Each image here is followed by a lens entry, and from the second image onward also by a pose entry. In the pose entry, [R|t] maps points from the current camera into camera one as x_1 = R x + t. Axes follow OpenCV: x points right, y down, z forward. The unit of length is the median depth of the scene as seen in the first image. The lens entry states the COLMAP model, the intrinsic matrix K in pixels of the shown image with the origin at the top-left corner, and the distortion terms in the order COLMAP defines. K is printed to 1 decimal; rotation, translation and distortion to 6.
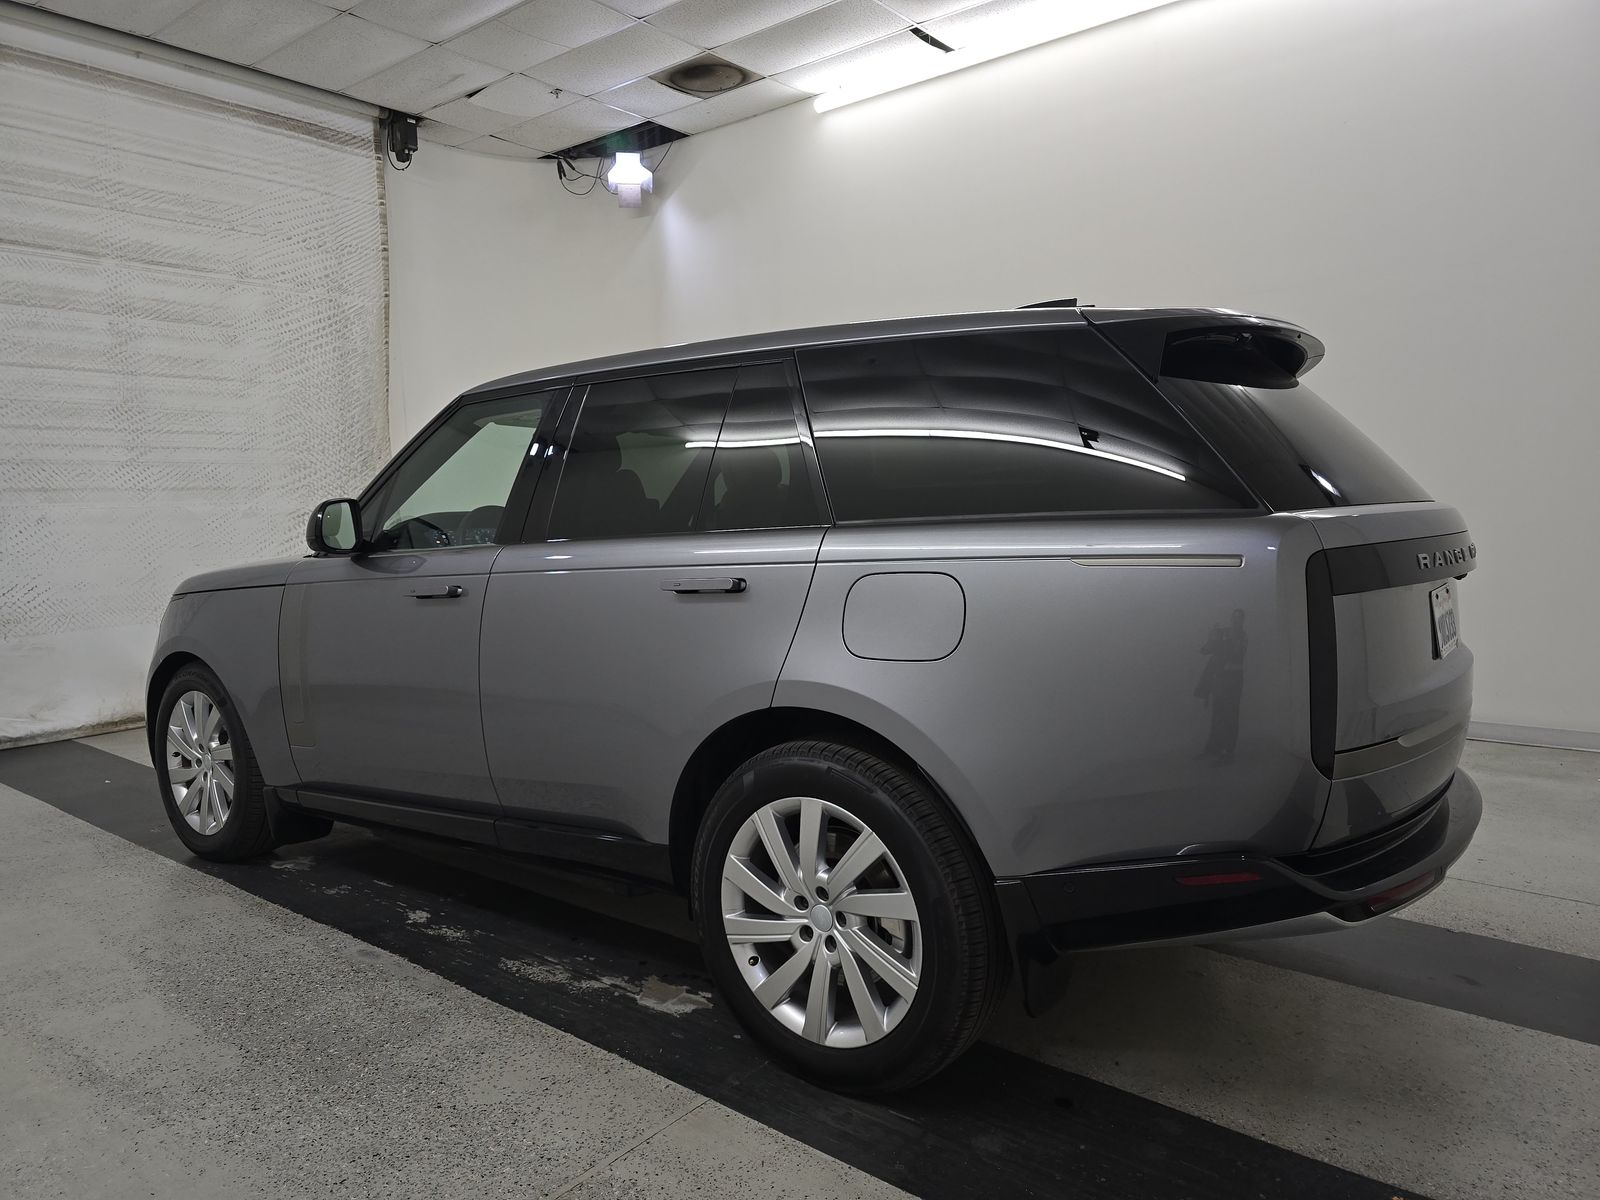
lens RADIAL K [[1096.1, 0, 799.3], [0, 1096.1, 594.7], [0, 0, 1]] dist [0.025769, -0.016117]
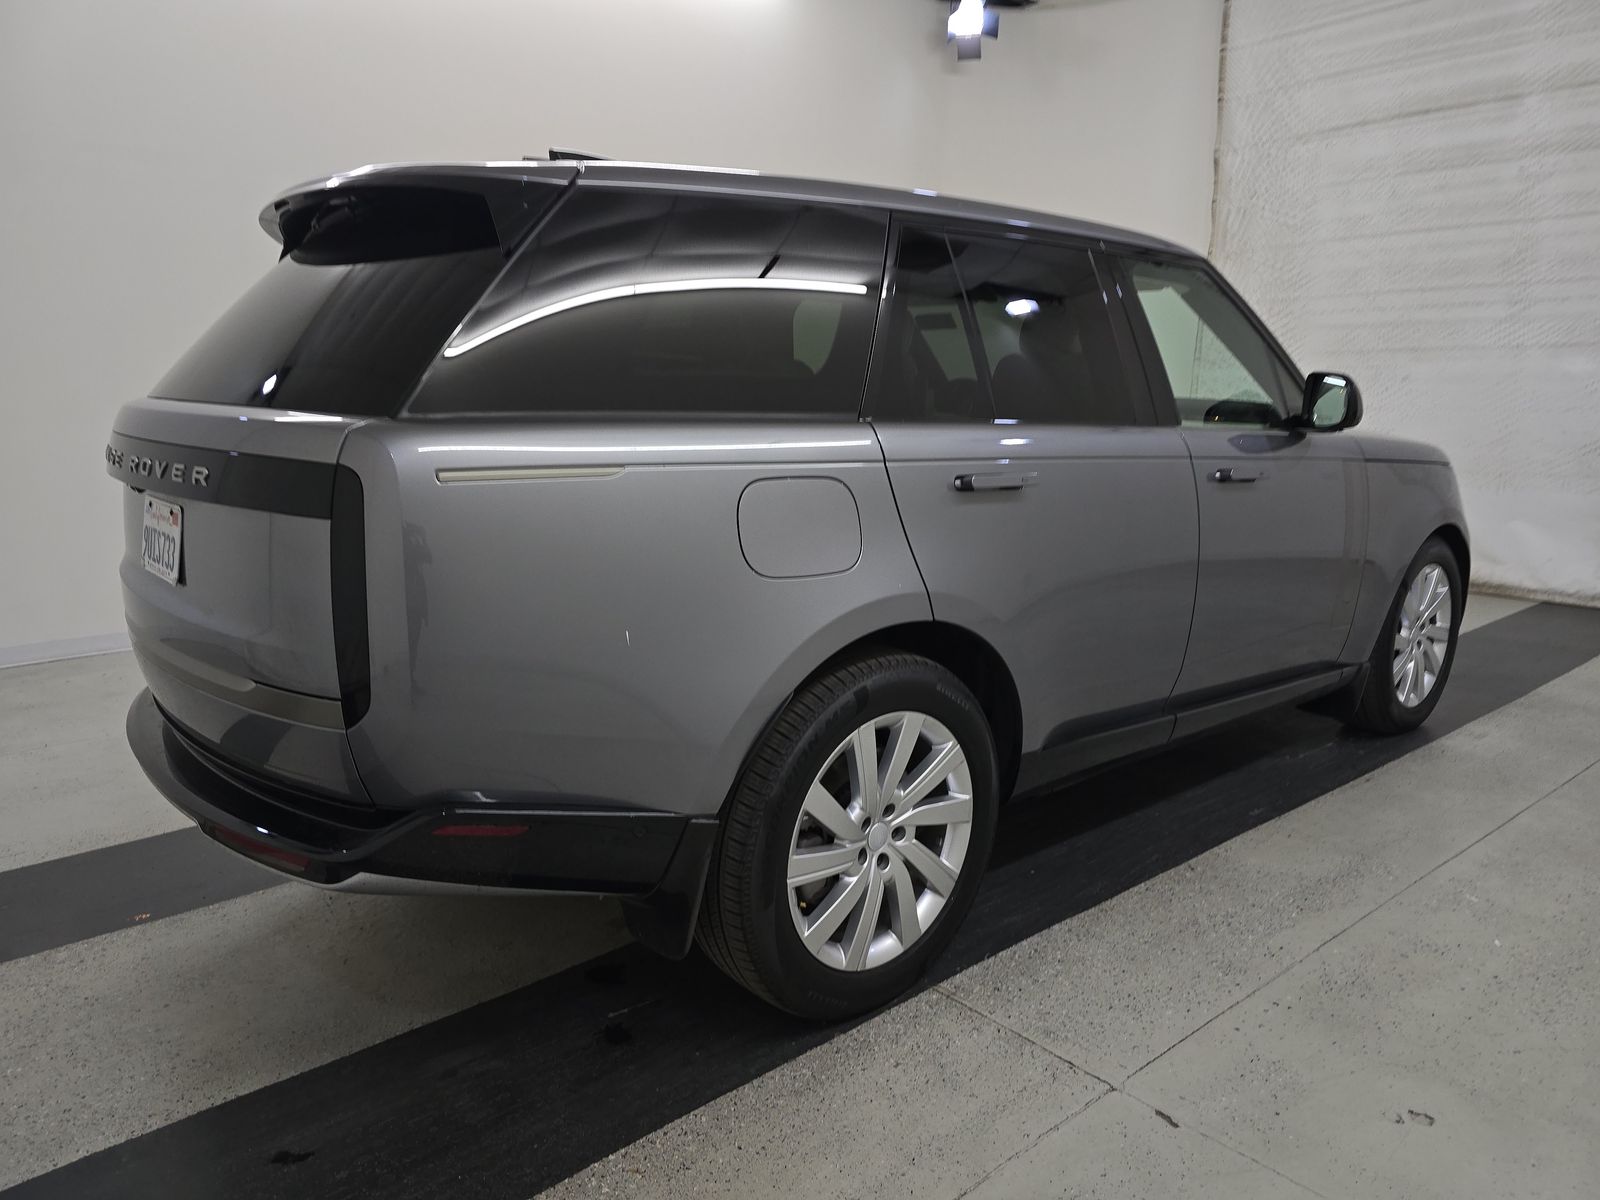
lens RADIAL K [[1096.1, 0, 814.1], [0, 1096.1, 609.0], [0, 0, 1]] dist [0.025769, -0.016117]
pose [[-0.207812, 0.223830, -0.952215, 0.505531], [-0.076899, 0.966716, 0.244021, -0.065951], [0.975141, 0.123935, -0.183683, 0.642173]]
